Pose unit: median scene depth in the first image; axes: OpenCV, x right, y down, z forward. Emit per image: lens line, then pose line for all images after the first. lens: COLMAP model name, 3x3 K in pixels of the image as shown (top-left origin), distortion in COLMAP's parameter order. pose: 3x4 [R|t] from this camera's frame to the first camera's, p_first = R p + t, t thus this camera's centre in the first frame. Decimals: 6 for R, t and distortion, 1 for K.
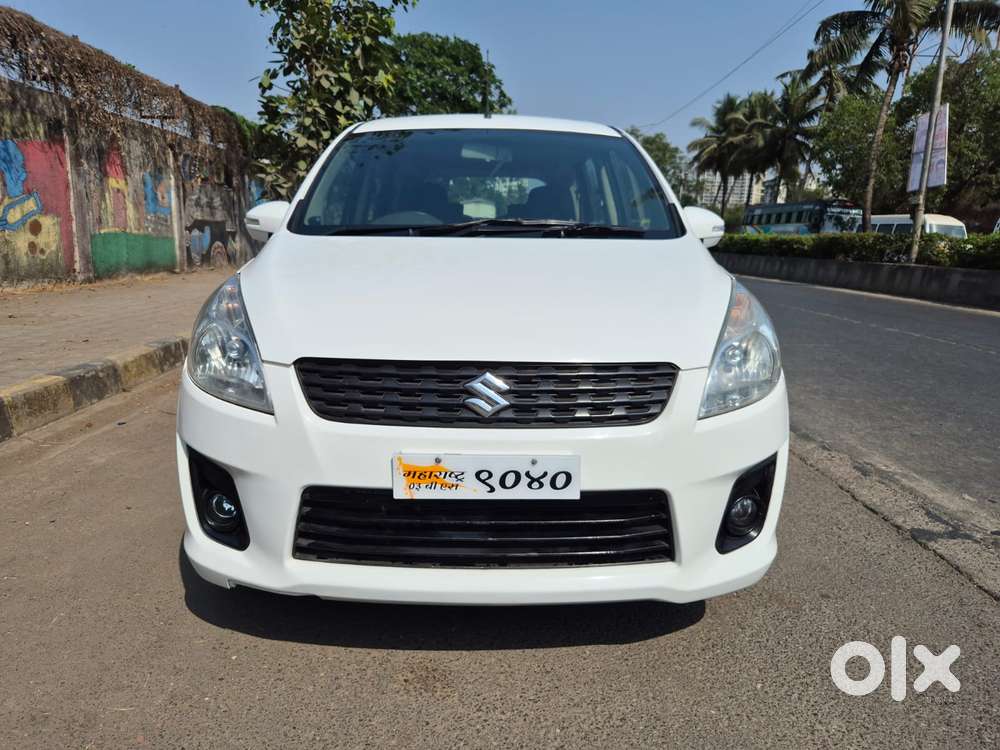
lens RADIAL K [[670.8, 0, 492.9], [0, 670.8, 376.6], [0, 0, 1]] dist [0.056468, -0.045300]
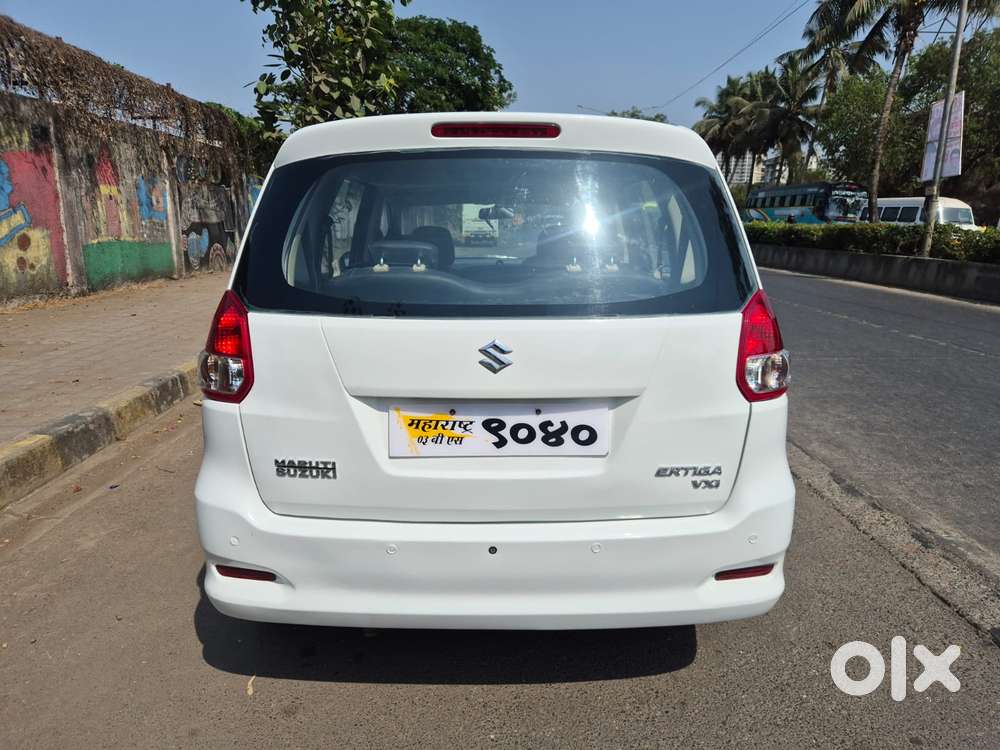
lens RADIAL K [[670.8, 0, 503.0], [0, 670.8, 377.6], [0, 0, 1]] dist [0.056468, -0.045300]
pose [[0.999825, -0.016563, 0.008733, -0.029854], [0.016350, 0.999578, 0.024001, -0.121496], [-0.009127, -0.023854, 0.999674, 0.095468]]
